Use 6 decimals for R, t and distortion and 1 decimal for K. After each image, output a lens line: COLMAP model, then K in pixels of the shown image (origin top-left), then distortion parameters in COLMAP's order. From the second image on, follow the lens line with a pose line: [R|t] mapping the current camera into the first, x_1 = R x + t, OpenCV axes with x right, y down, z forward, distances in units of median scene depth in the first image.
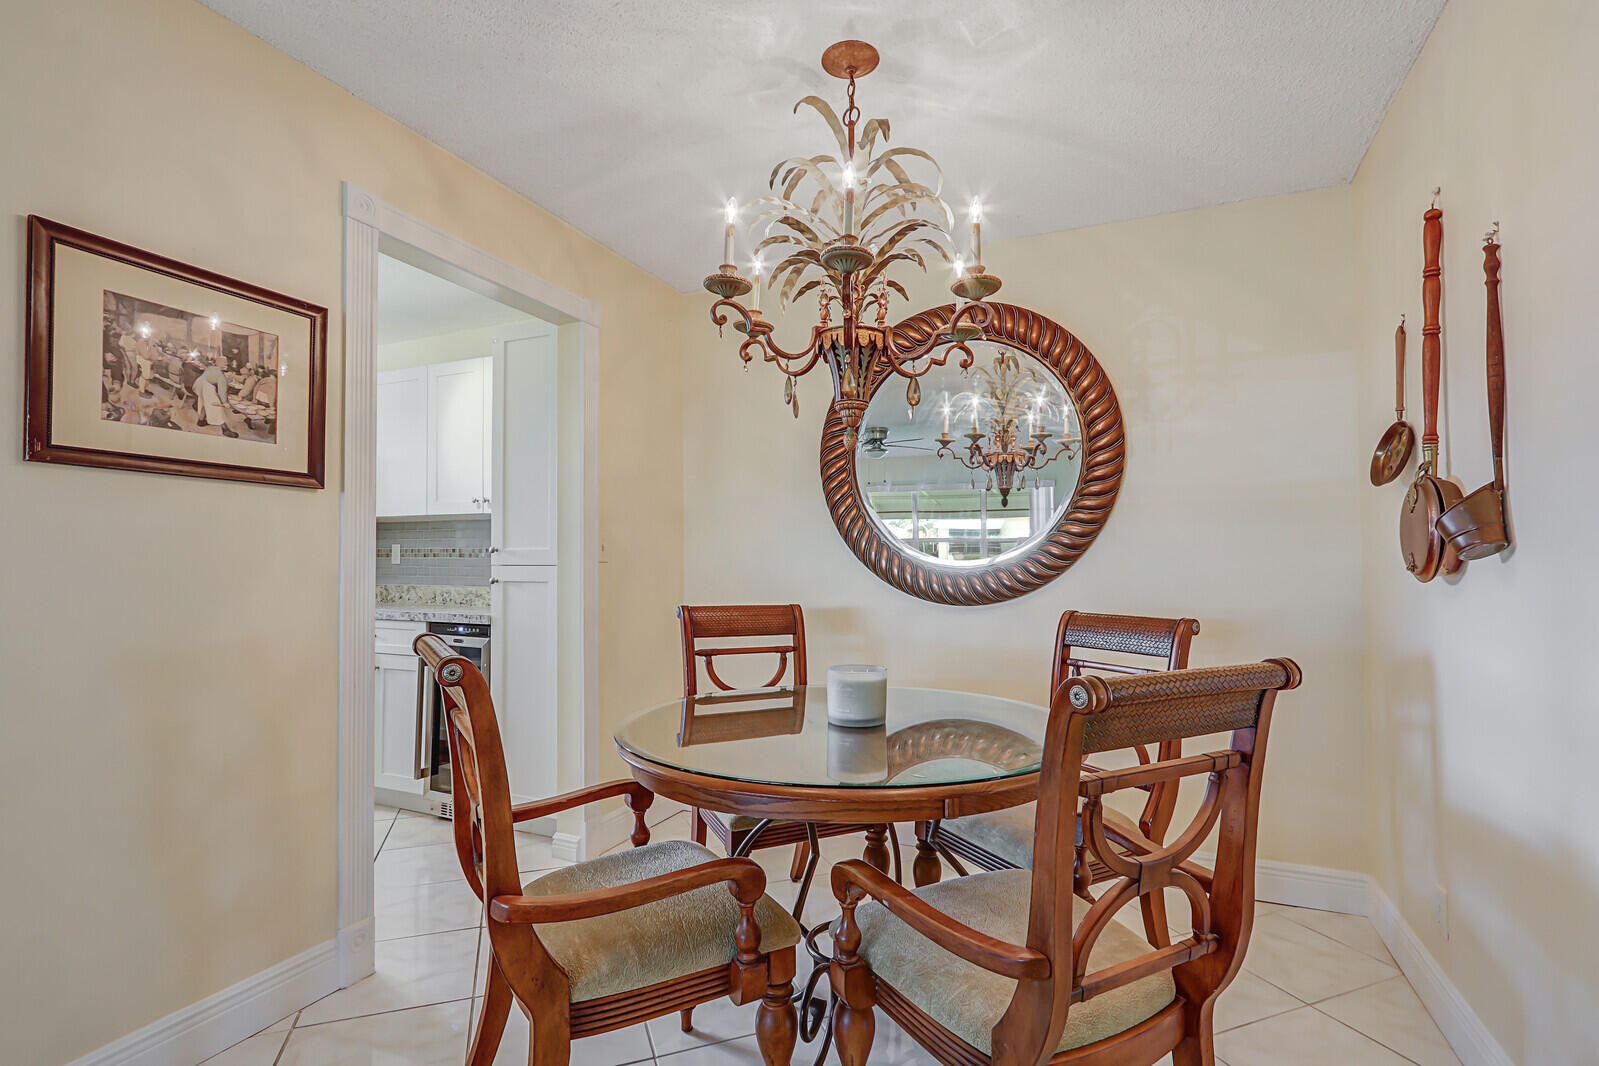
lens RADIAL K [[767.1, 0, 799.5], [0, 767.1, 533.0], [0, 0, 1]] dist [-0.001283, 0.000142]
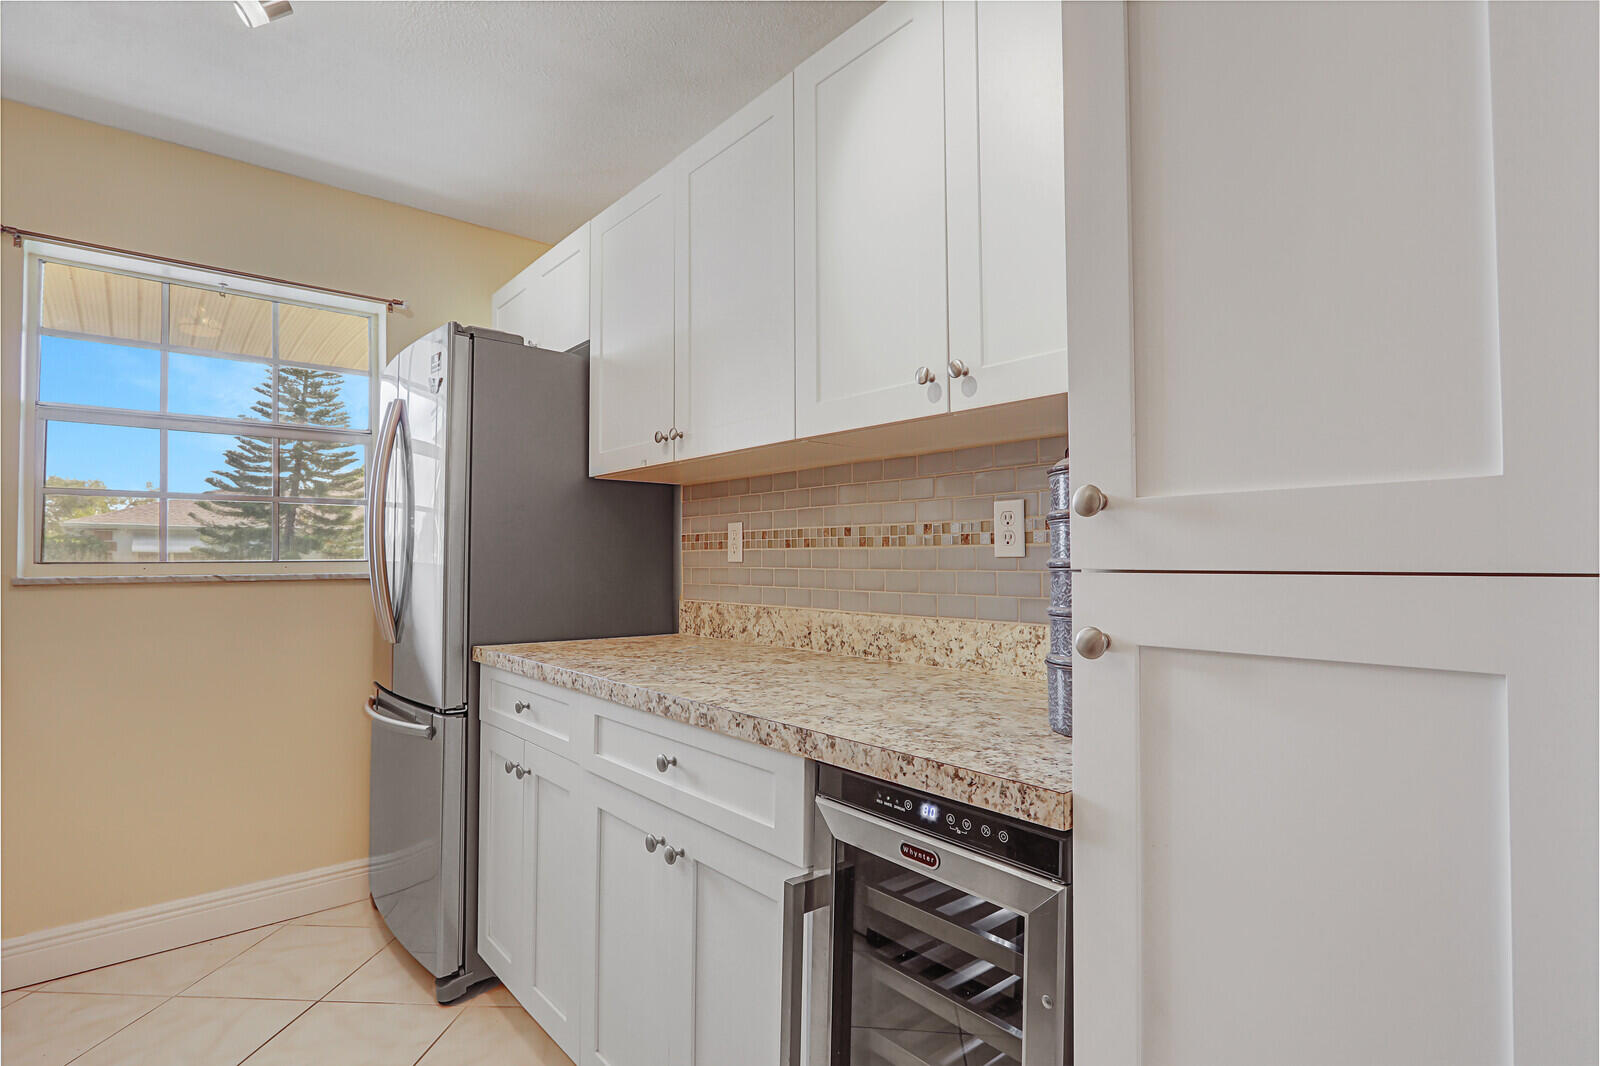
lens RADIAL K [[767.6, 0, 800.0], [0, 767.6, 533.0], [0, 0, 1]] dist [-0.001283, 0.000142]
pose [[0.911247, -0.016462, -0.411532, -0.301531], [0.018807, 0.999822, 0.001651, 0.023154], [0.411431, -0.009244, 0.911394, 0.601947]]
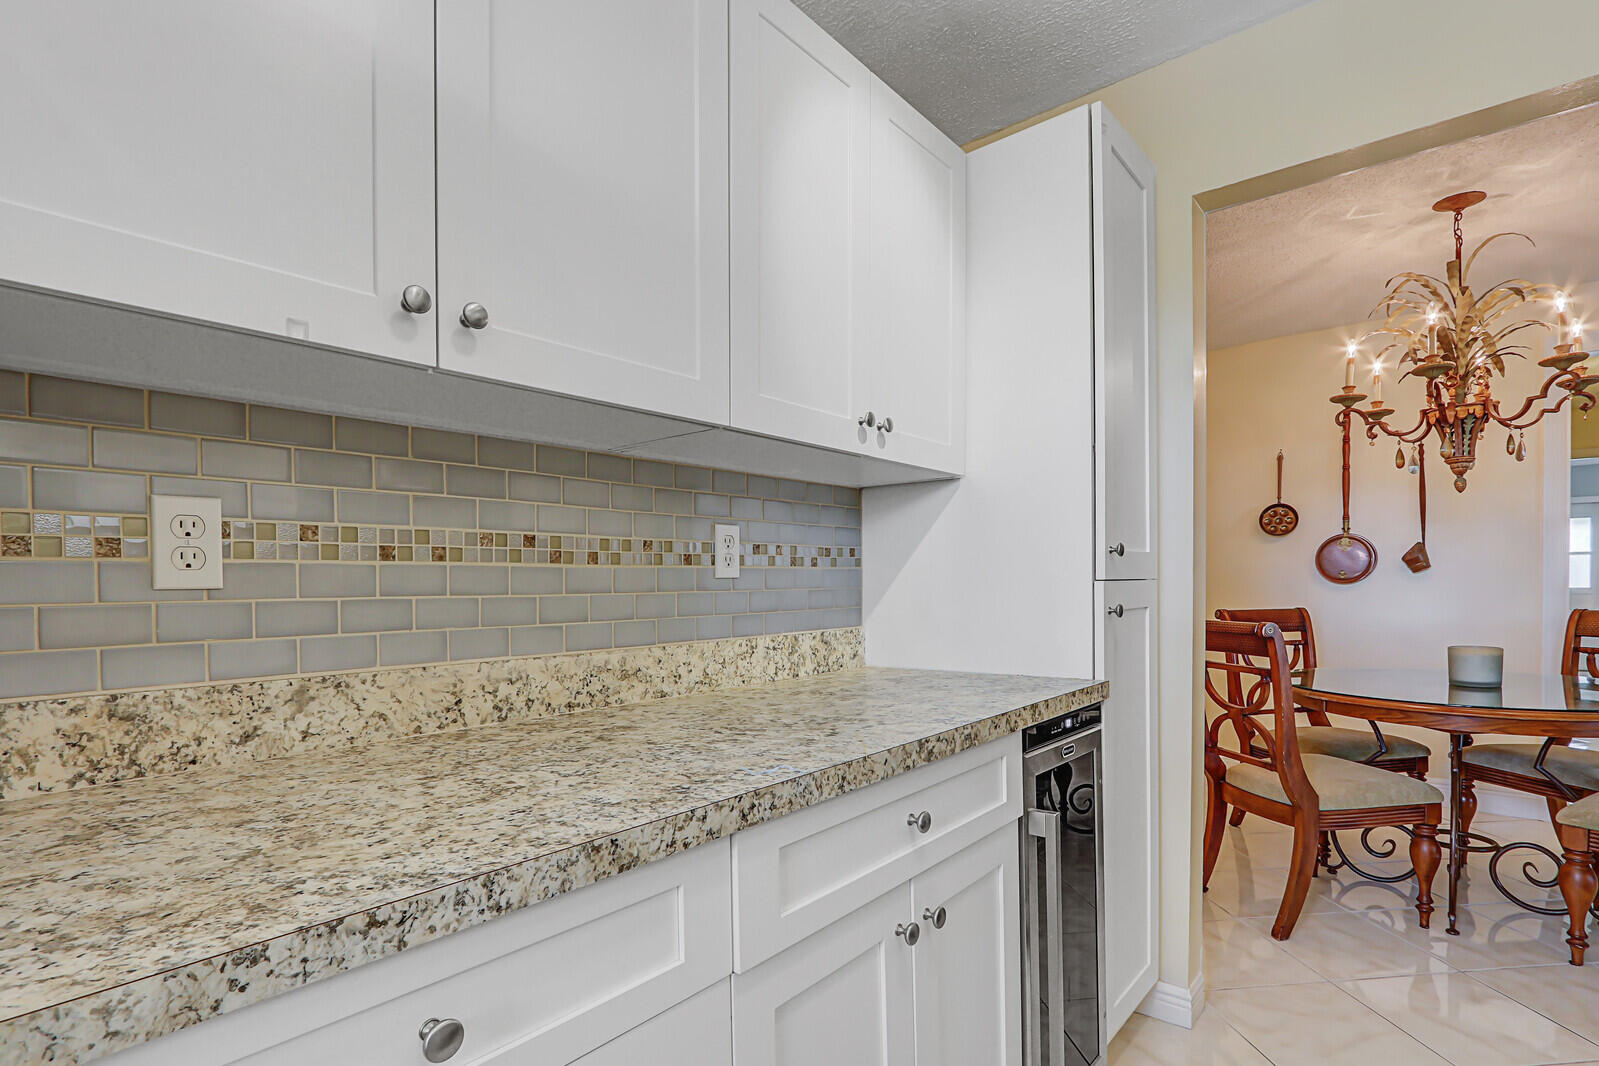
lens RADIAL K [[764.0, 0, 802.8], [0, 764.0, 589.0], [0, 0, 1]] dist [-0.018650, 0.000489]
pose [[0.276724, -0.007334, 0.960921, -0.731878], [-0.020557, 0.999697, 0.013550, 0.036754], [-0.960730, -0.023503, 0.276489, 0.832626]]
